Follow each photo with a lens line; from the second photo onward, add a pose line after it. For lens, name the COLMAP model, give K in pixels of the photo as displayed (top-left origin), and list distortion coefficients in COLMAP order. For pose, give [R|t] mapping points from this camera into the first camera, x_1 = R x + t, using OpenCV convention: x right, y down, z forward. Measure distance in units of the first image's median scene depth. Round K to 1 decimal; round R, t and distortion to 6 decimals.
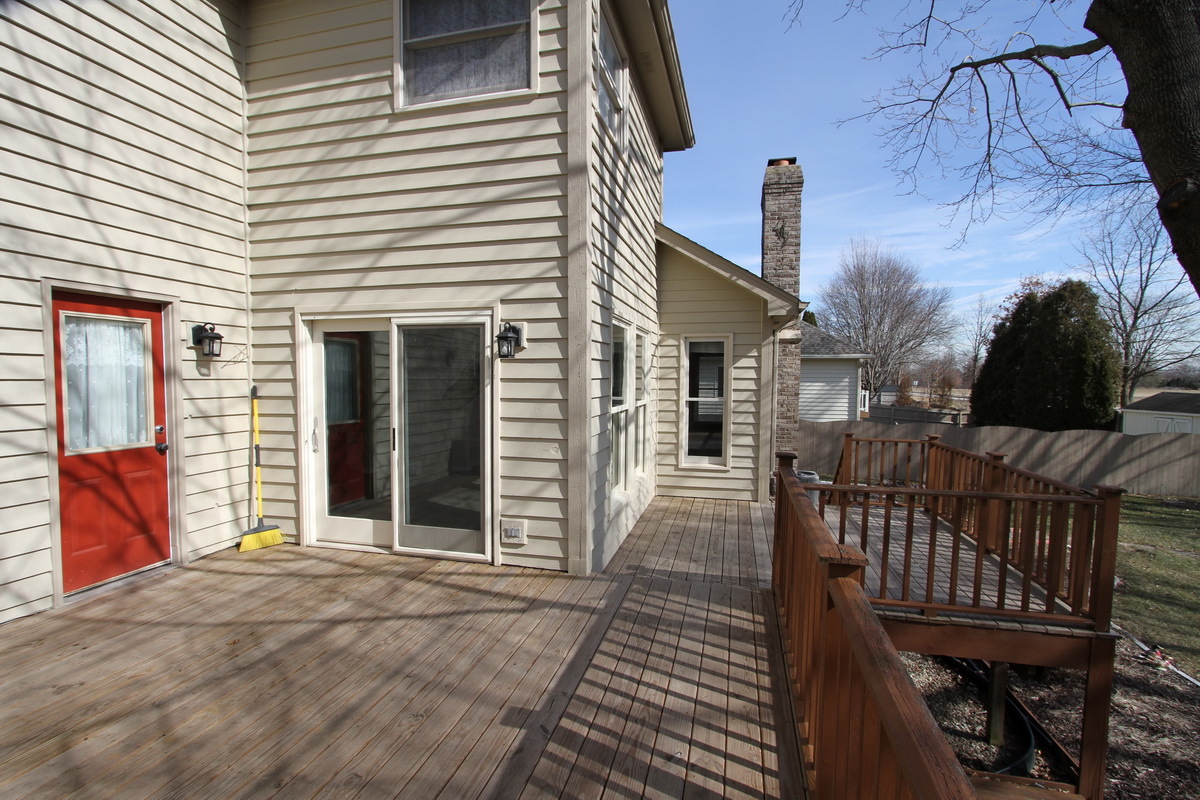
lens RADIAL K [[561.3, 0, 593.2], [0, 561.3, 408.1], [0, 0, 1]] dist [-0.018673, 0.000091]
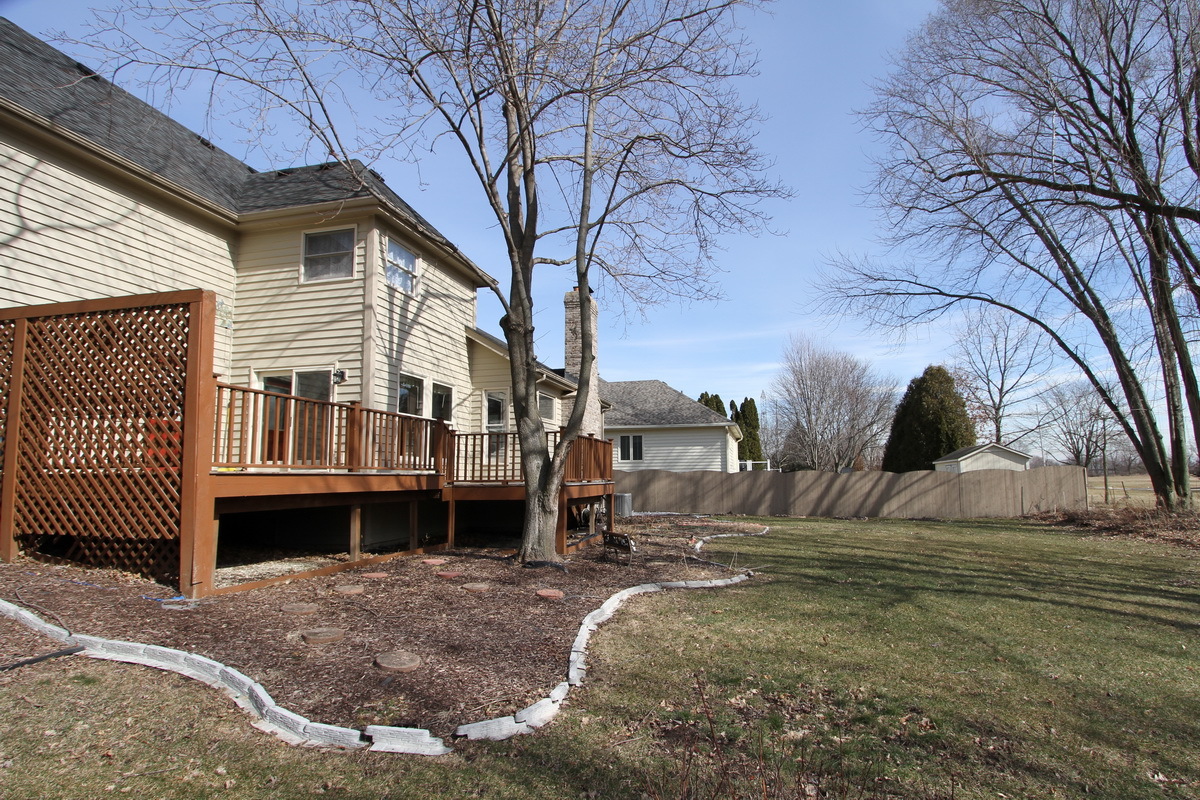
lens RADIAL K [[568.6, 0, 624.4], [0, 568.6, 422.8], [0, 0, 1]] dist [-0.020672, -0.000446]
pose [[0.998639, -0.014777, 0.050012, 0.880537], [0.021907, 0.989163, -0.145176, 0.422335], [-0.047325, 0.146074, 0.988141, -1.327272]]
